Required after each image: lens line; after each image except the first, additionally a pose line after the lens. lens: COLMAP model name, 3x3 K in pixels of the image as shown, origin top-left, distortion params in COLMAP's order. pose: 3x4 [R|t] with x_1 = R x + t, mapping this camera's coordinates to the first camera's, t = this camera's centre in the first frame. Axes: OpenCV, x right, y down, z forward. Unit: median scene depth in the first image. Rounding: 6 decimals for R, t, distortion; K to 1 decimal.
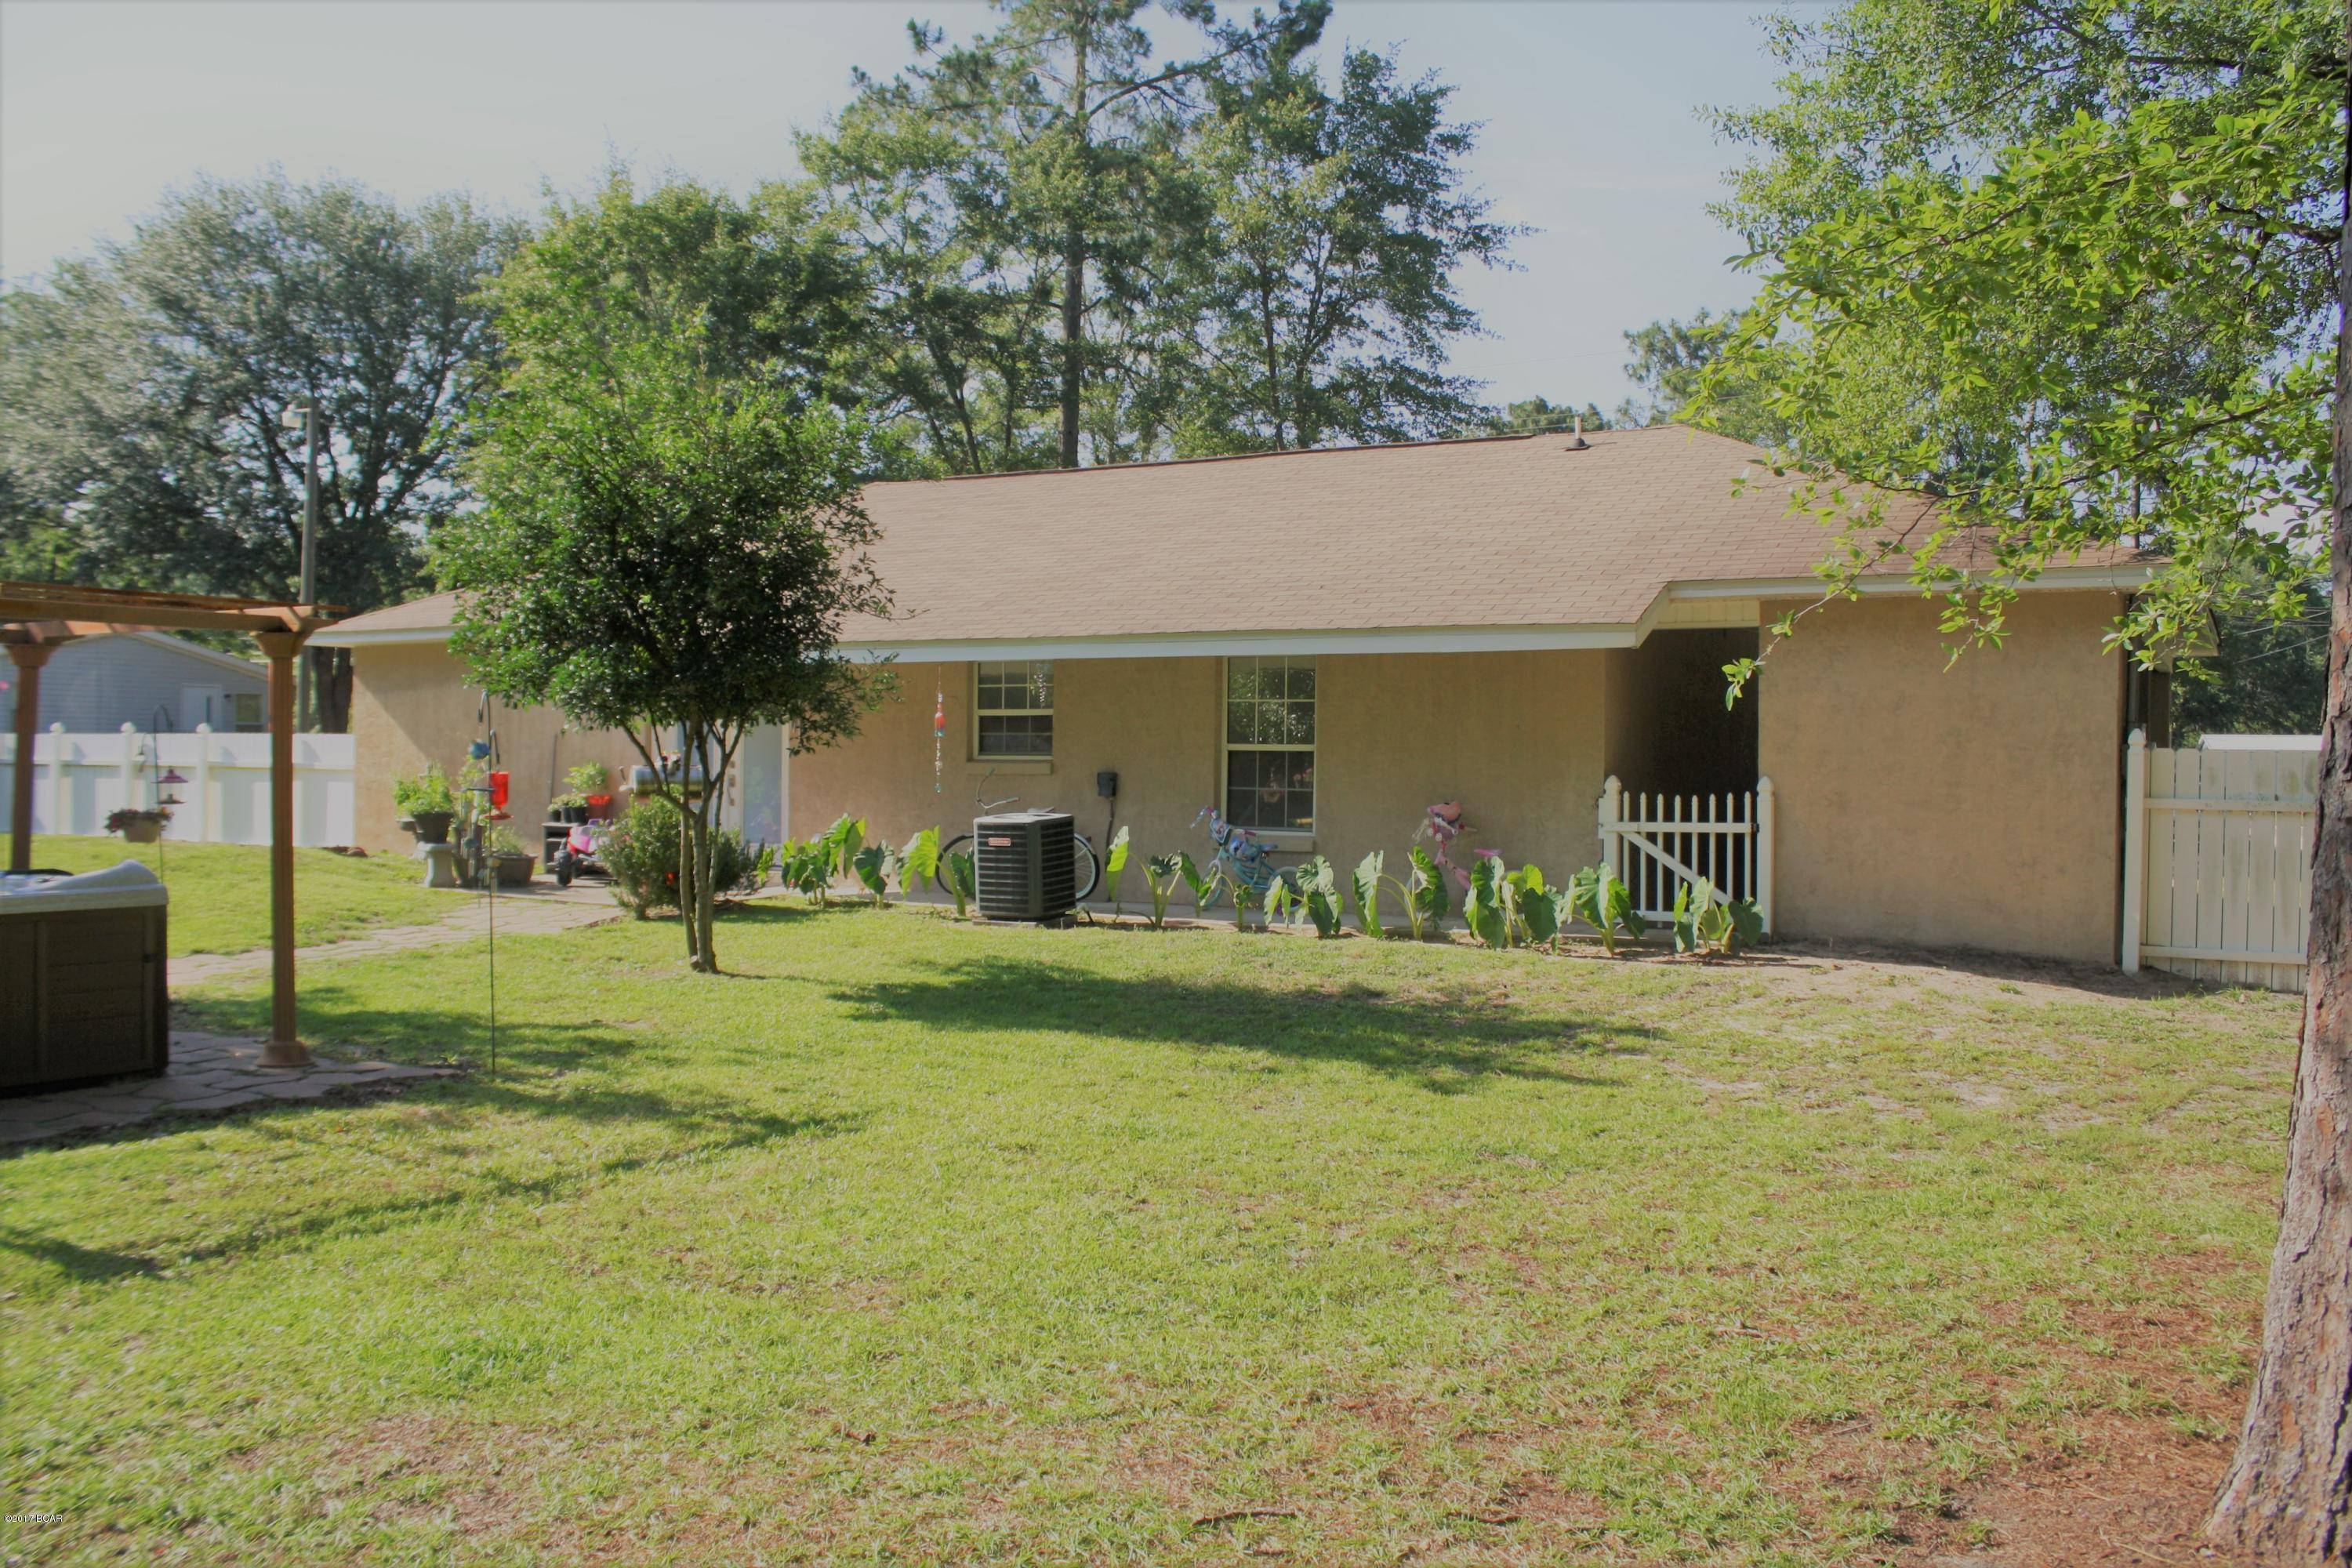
lens RADIAL K [[1998.4, 0, 1182.8], [0, 1998.4, 757.9], [0, 0, 1]] dist [-0.160400, 0.150126]
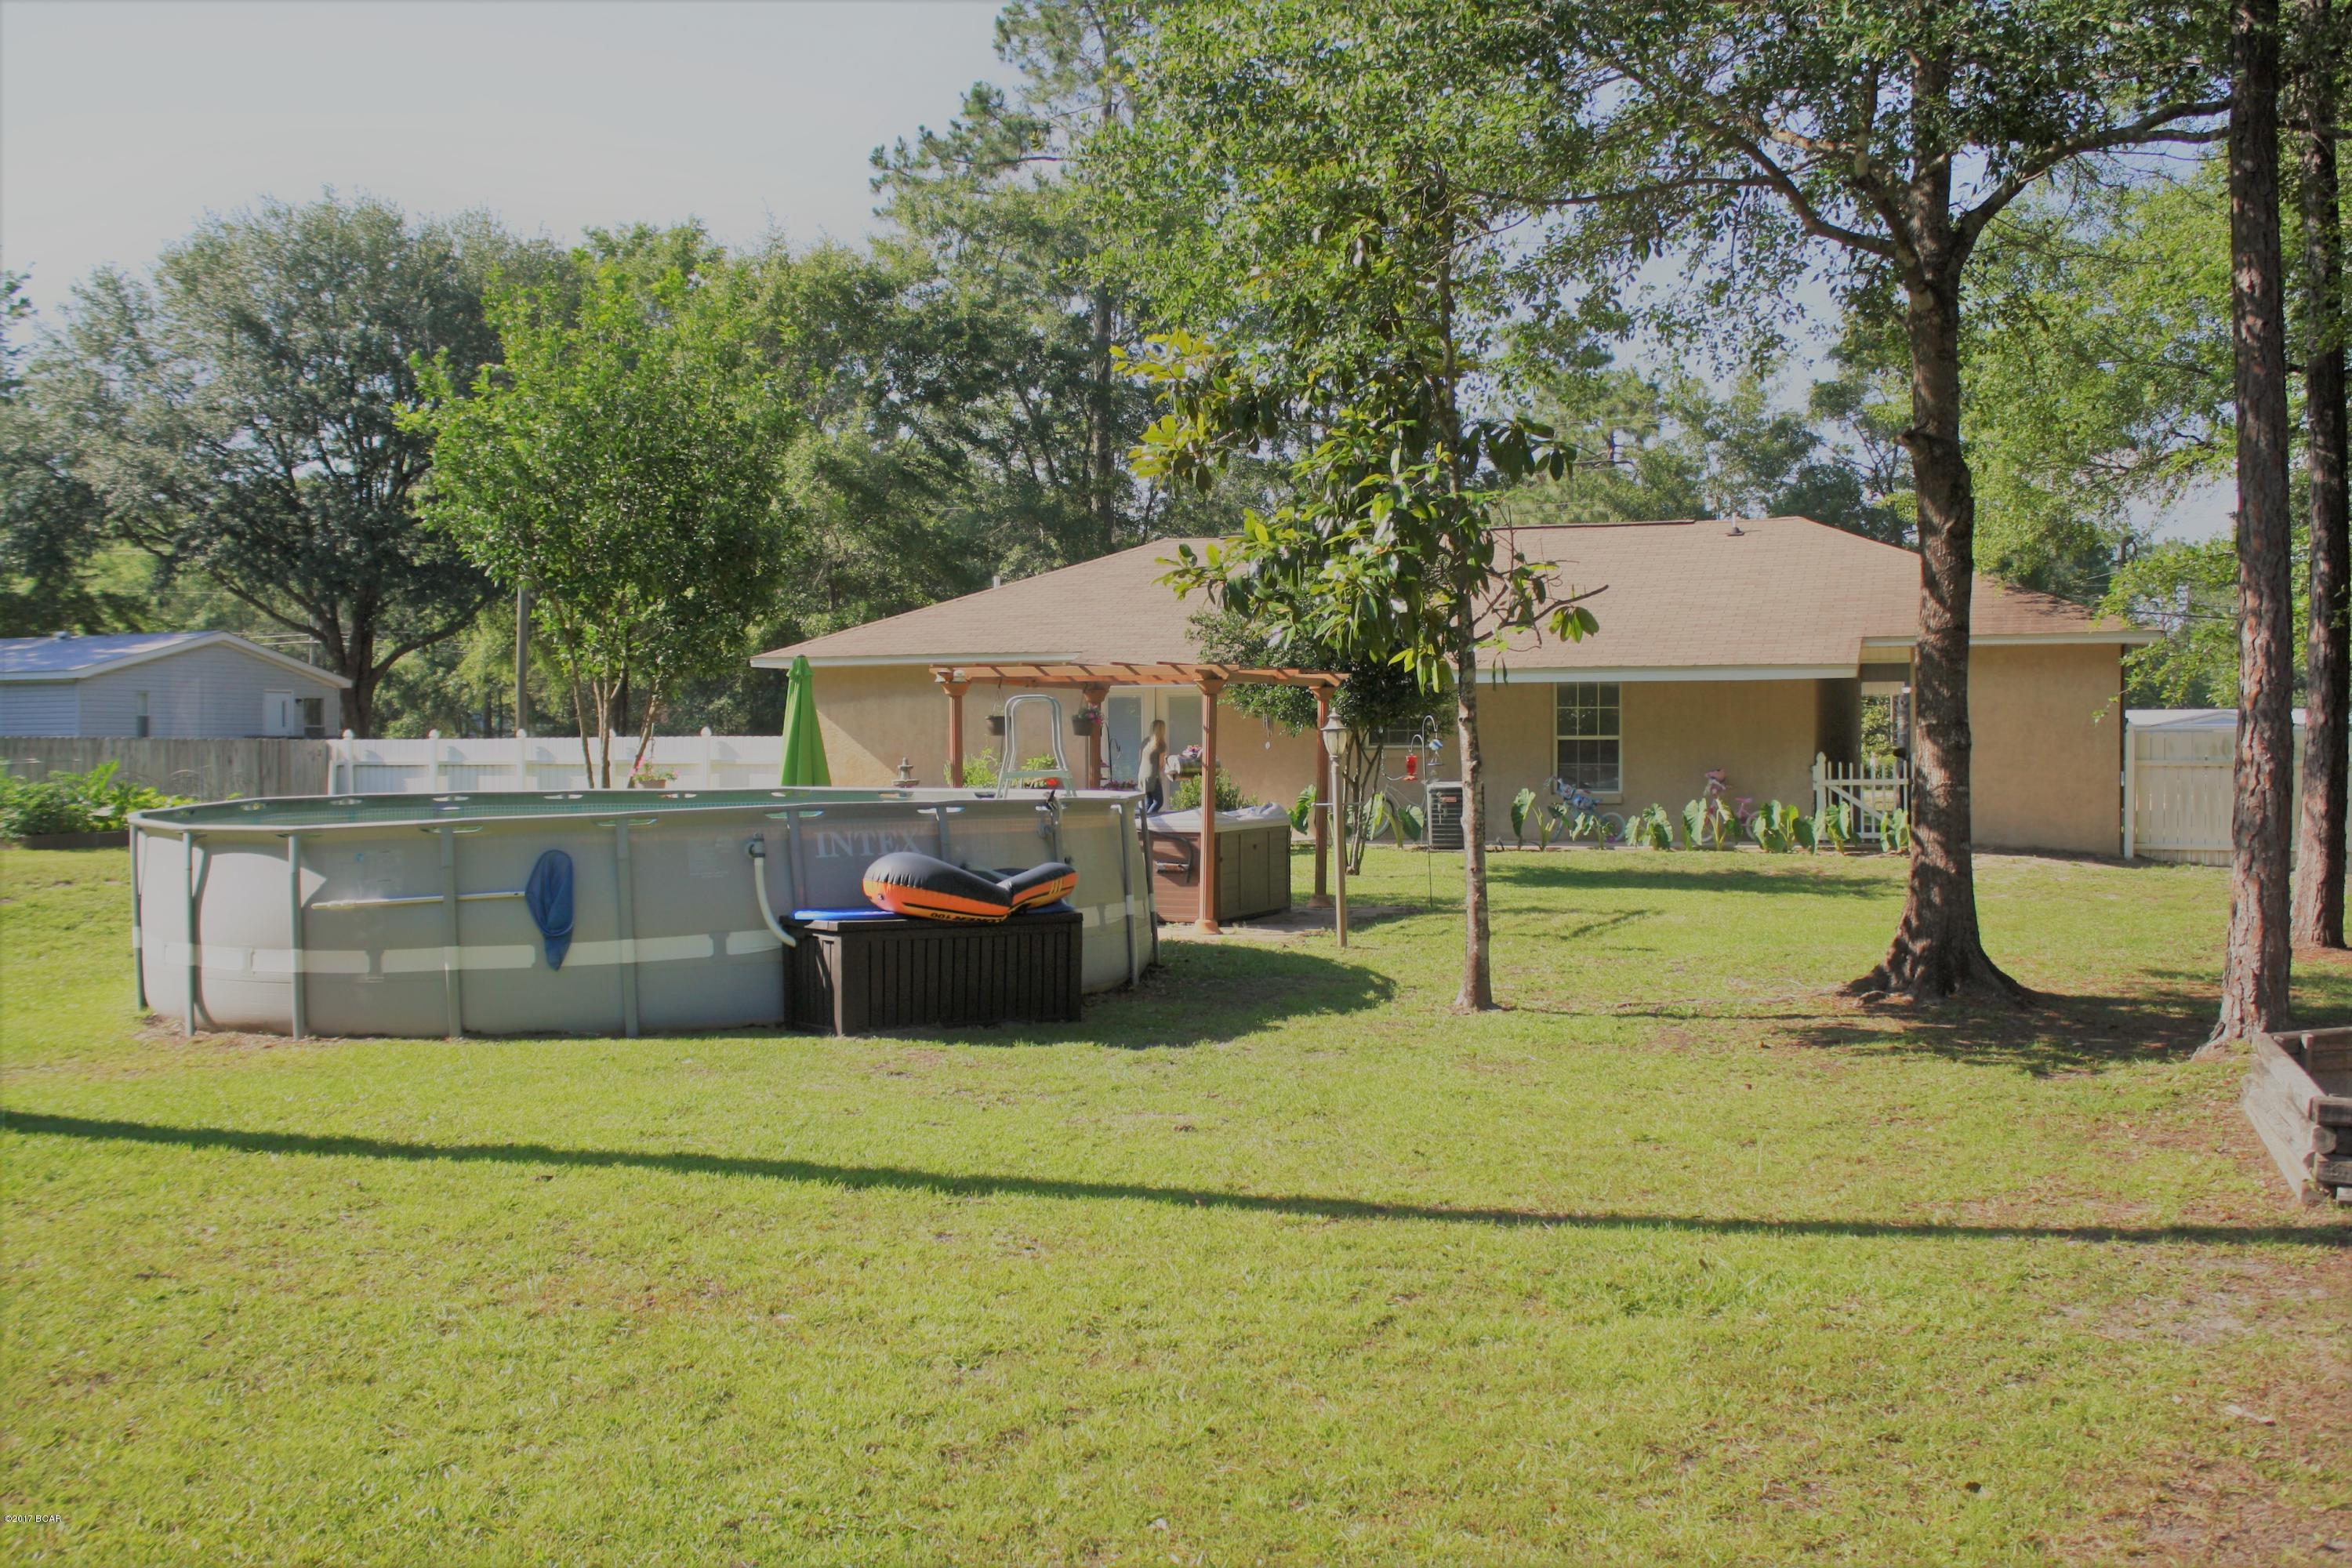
lens RADIAL K [[2316.5, 0, 1176.0], [0, 2316.5, 784.0], [0, 0, 1]] dist [-0.150708, 0.160632]
pose [[0.989984, -0.018280, 0.139988, -0.618878], [0.016309, 0.999751, 0.015215, -0.002392], [-0.140231, -0.012780, 0.990036, -0.868998]]
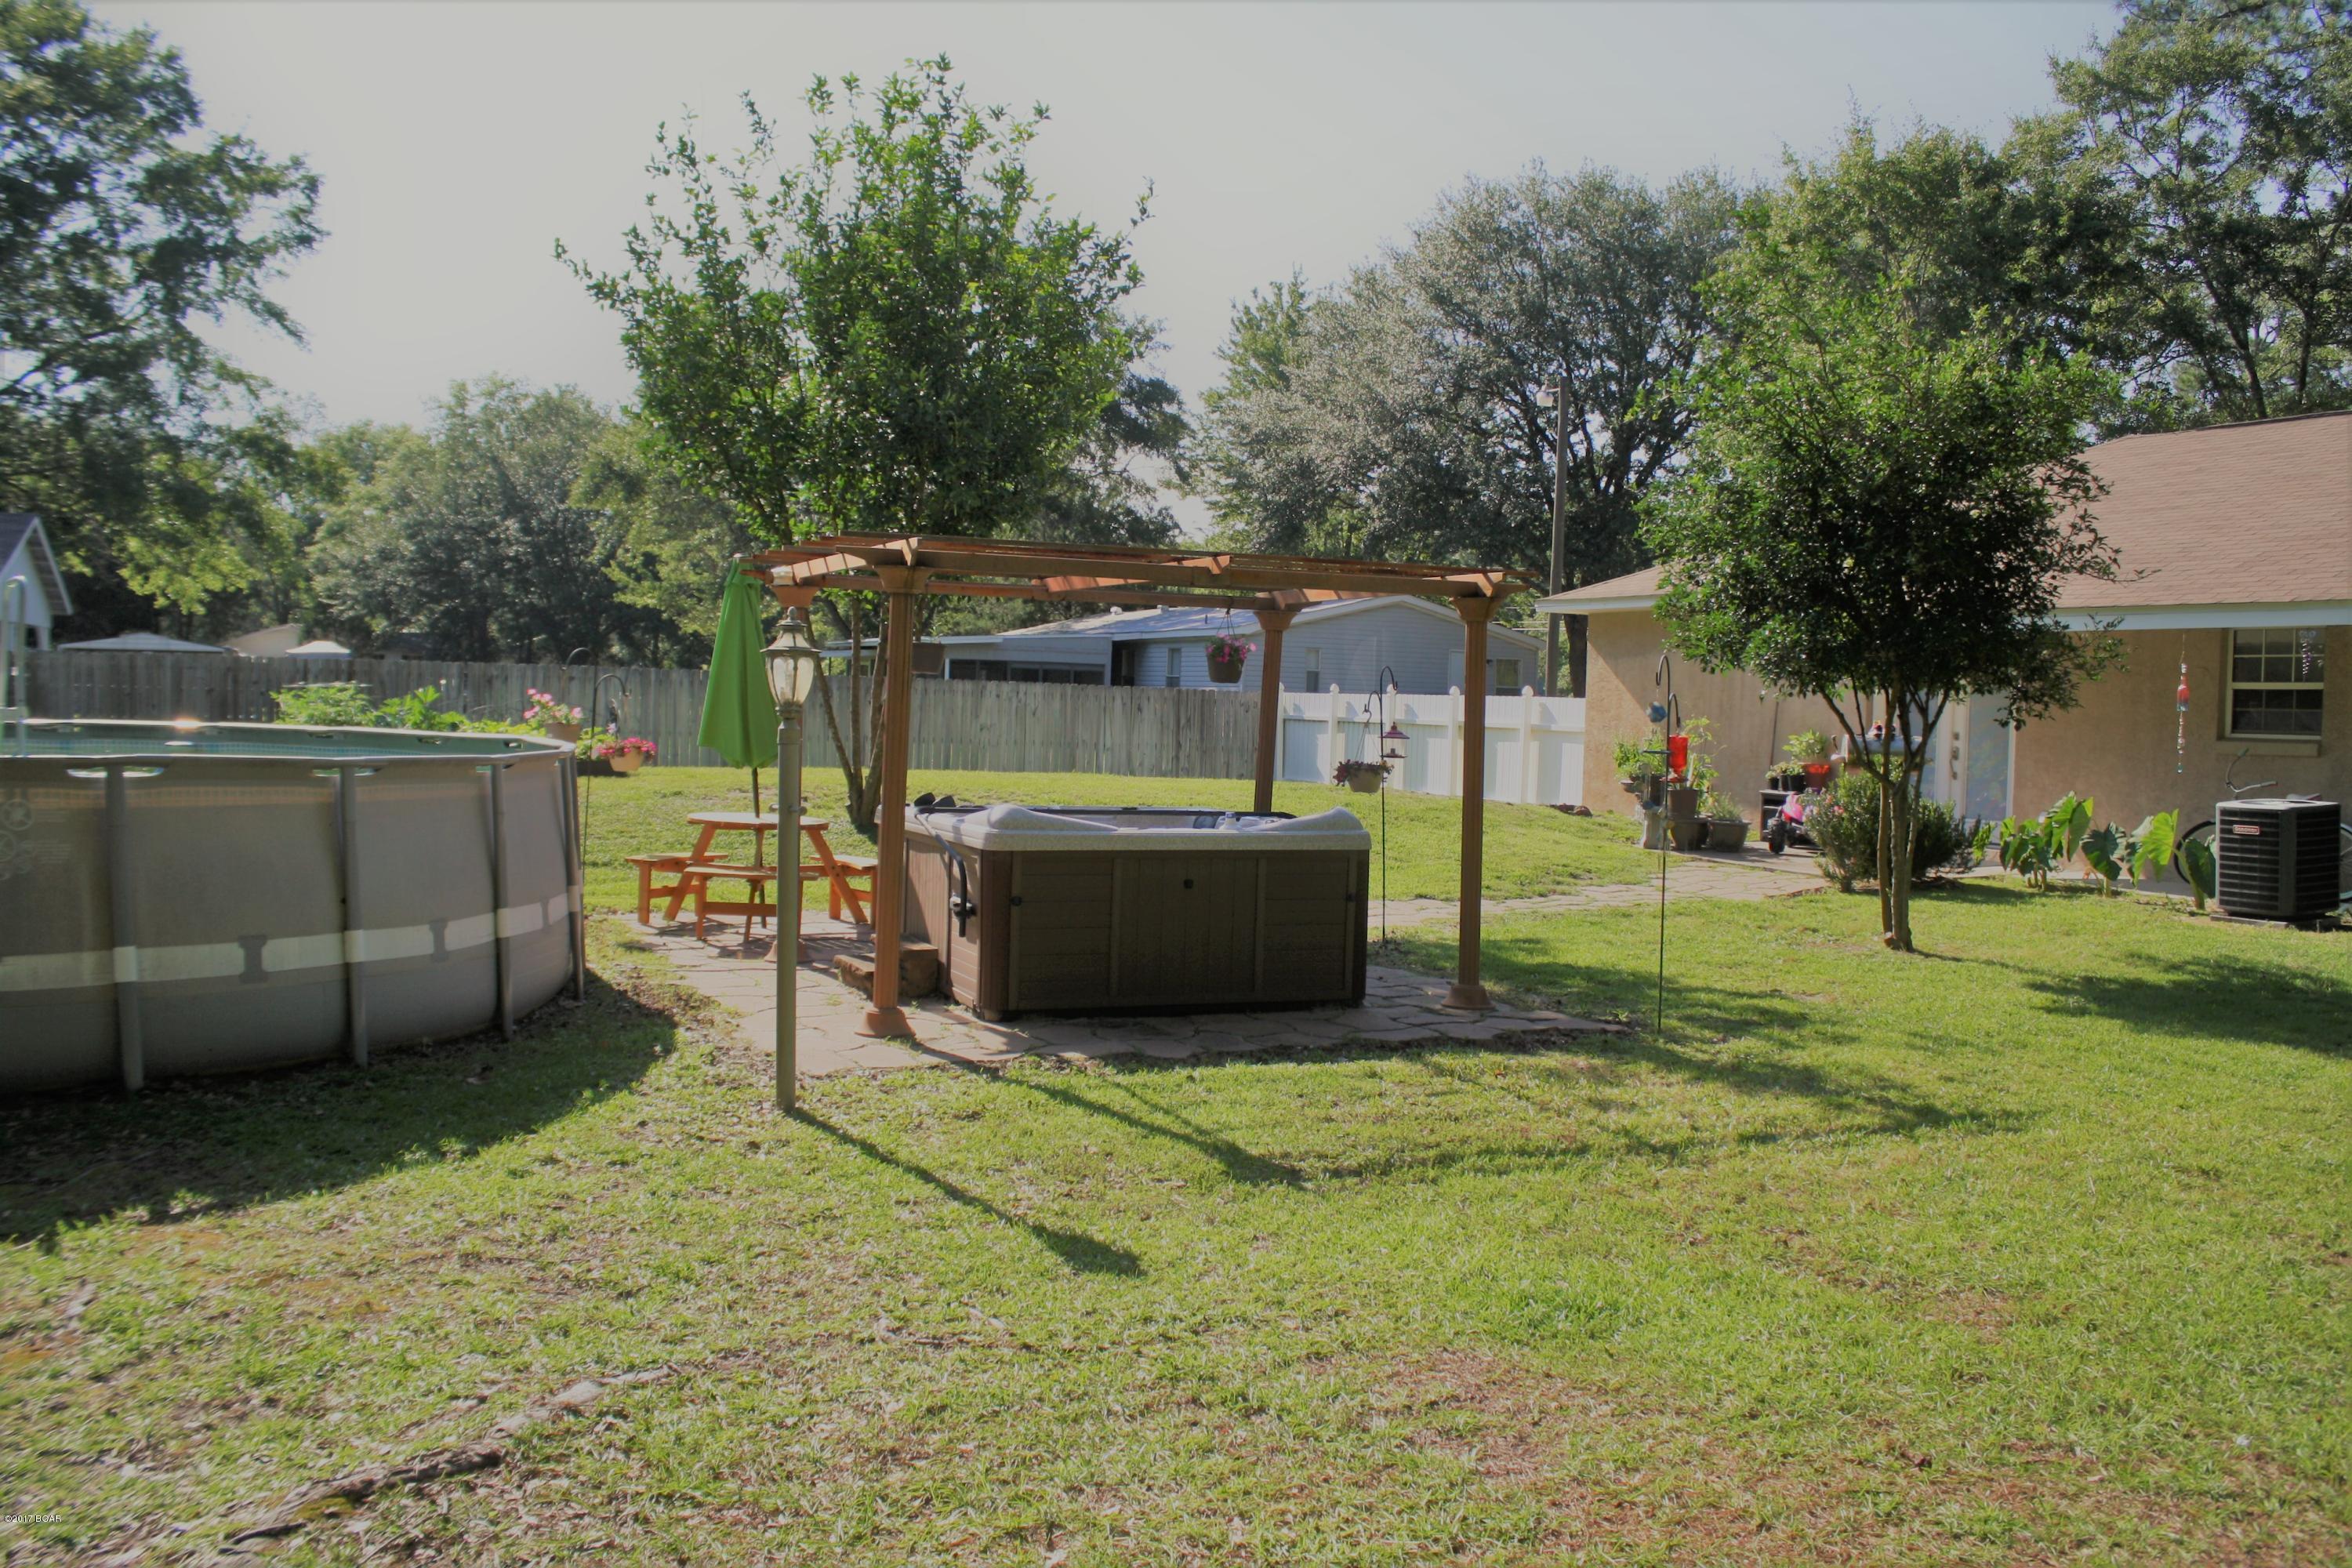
lens RADIAL K [[1998.4, 0, 1182.8], [0, 1998.4, 757.9], [0, 0, 1]] dist [-0.160400, 0.150126]
pose [[0.812656, 0.031095, -0.581914, 0.026598], [-0.022265, 0.999503, 0.022316, 0.001348], [0.582318, -0.005179, 0.812944, 0.021511]]
